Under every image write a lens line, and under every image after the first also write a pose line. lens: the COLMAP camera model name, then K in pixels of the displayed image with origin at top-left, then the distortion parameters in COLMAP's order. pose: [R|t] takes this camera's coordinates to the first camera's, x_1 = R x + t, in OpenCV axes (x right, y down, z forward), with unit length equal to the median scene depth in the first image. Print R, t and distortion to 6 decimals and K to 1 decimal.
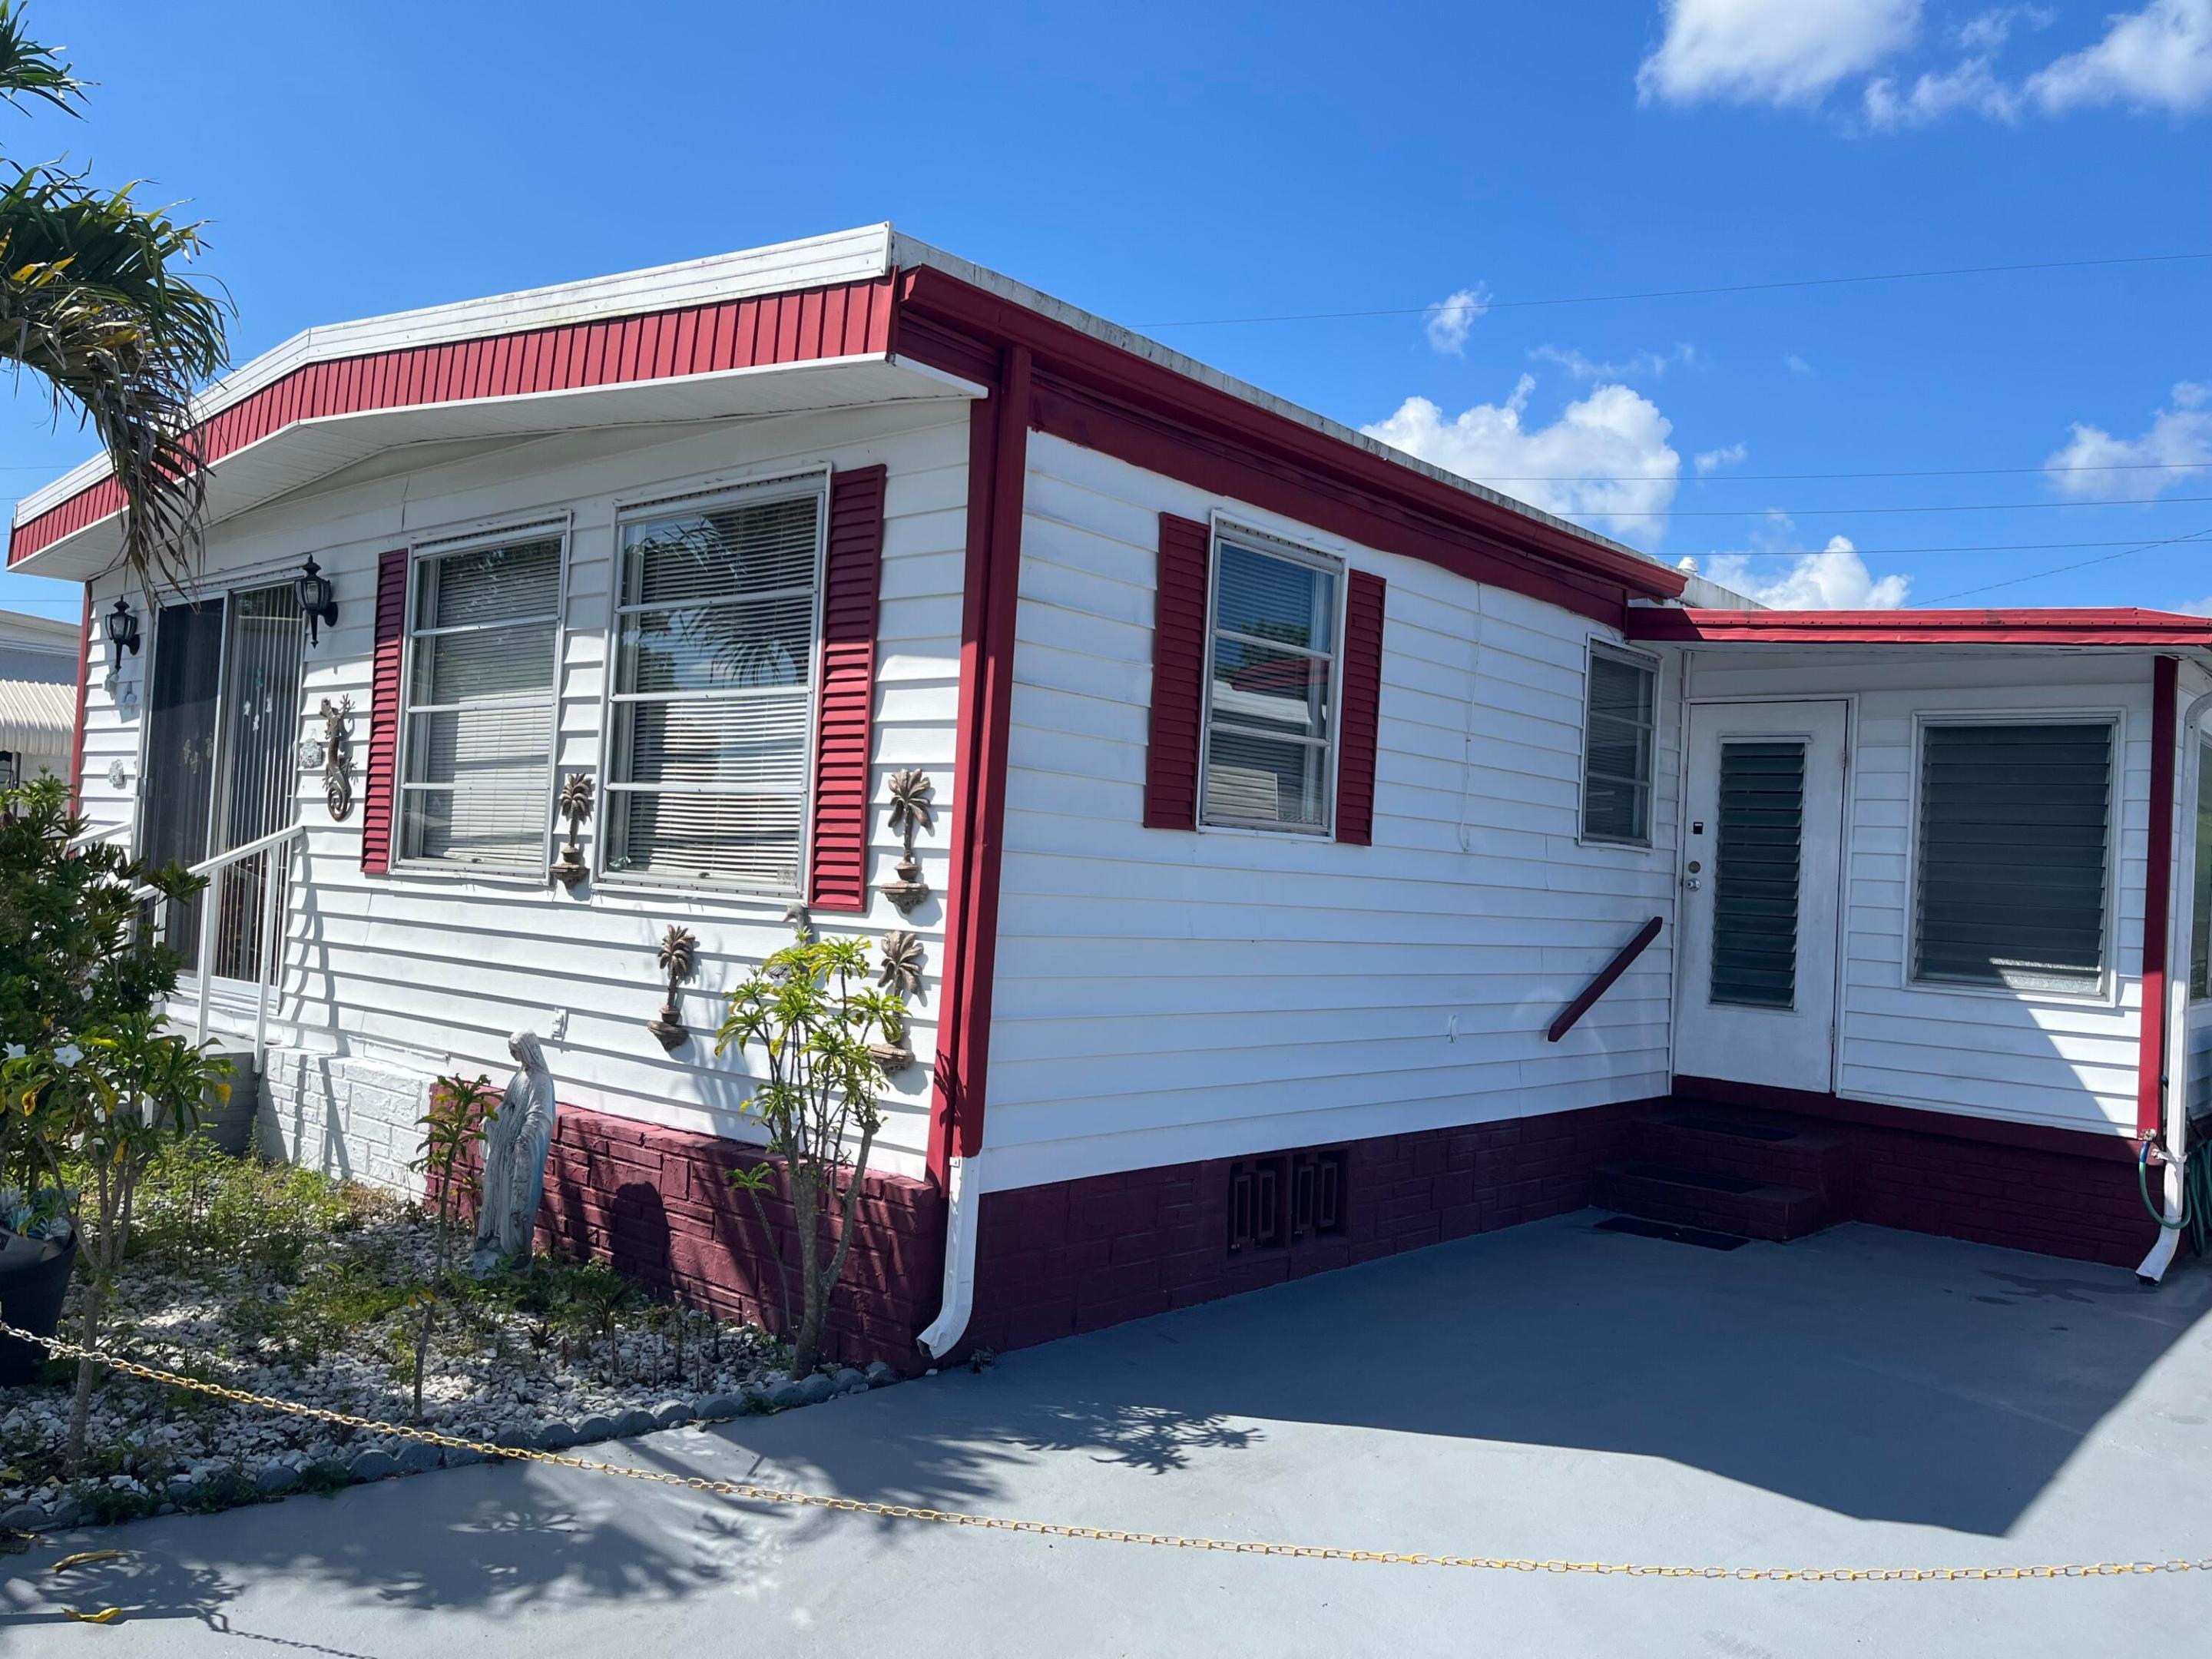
lens RADIAL K [[1698.5, 0, 1106.0], [0, 1698.5, 829.5], [0, 0, 1]] dist [0.001564, 0.000508]
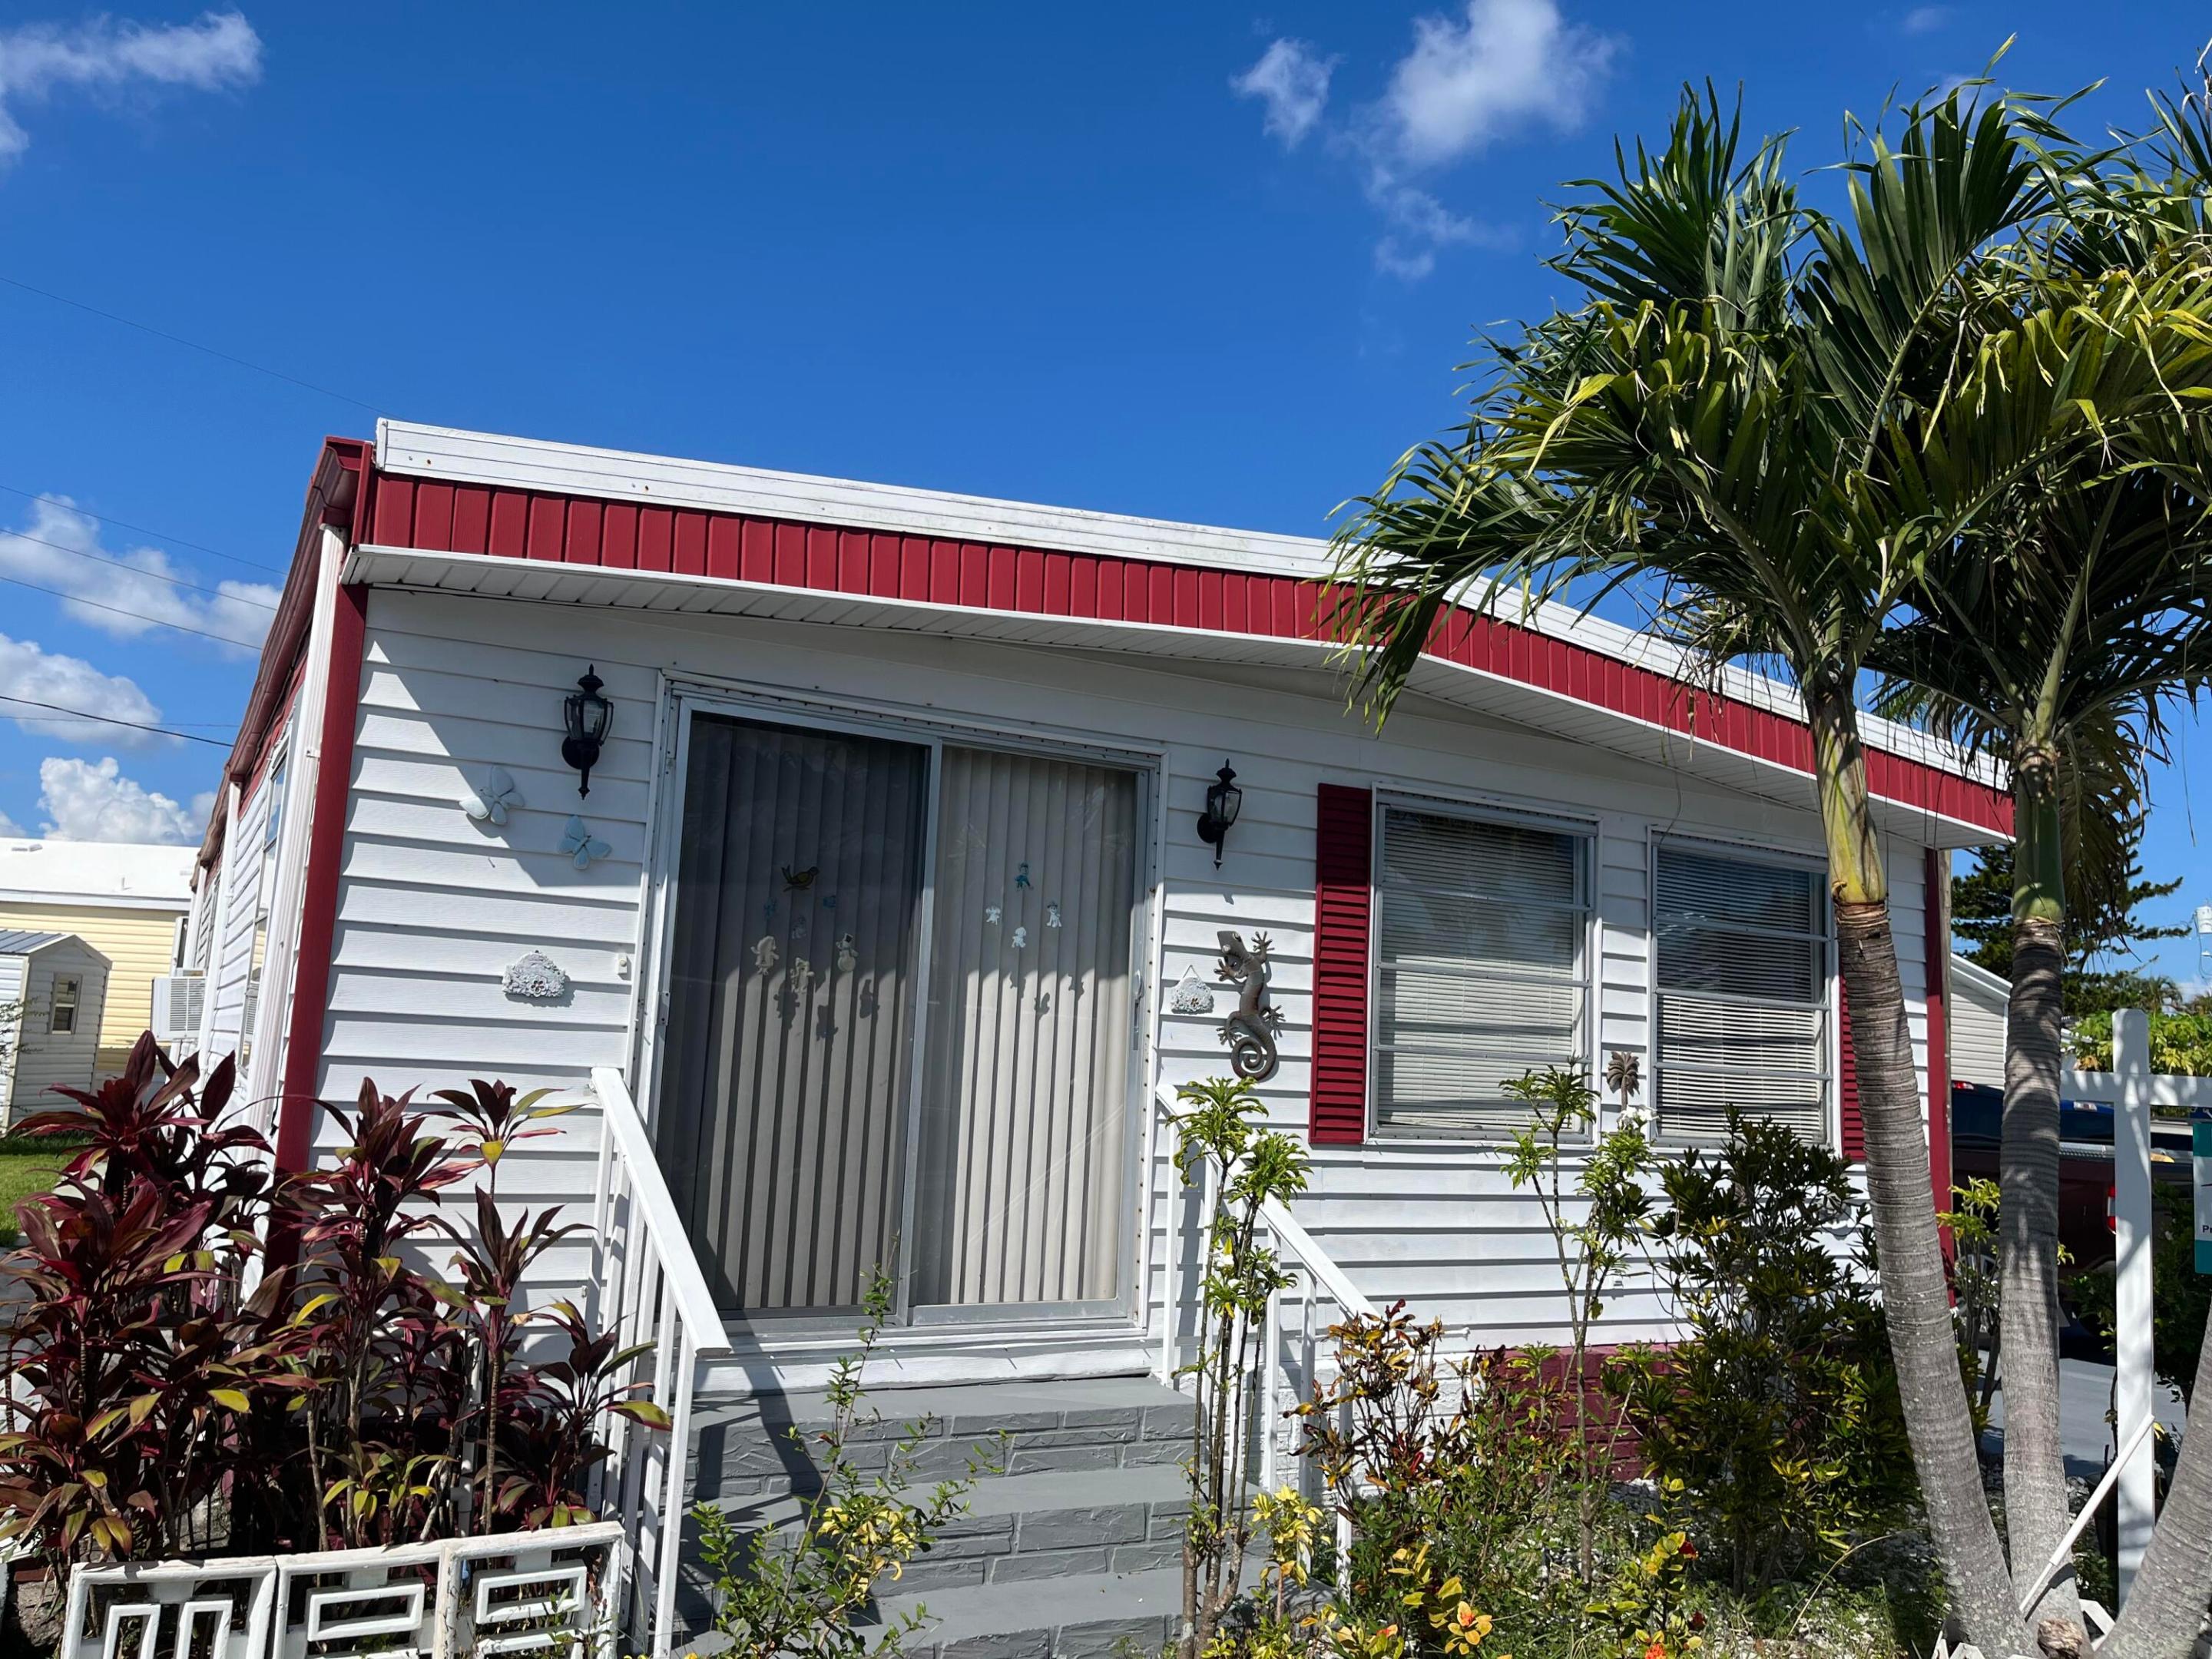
lens RADIAL K [[1698.5, 0, 1106.0], [0, 1698.5, 829.5], [0, 0, 1]] dist [0.001564, 0.000508]
pose [[0.348675, 0.098790, 0.932023, -1.421217], [-0.055633, 0.994857, -0.084638, -0.061131], [-0.935591, -0.022340, 0.352378, 0.858532]]
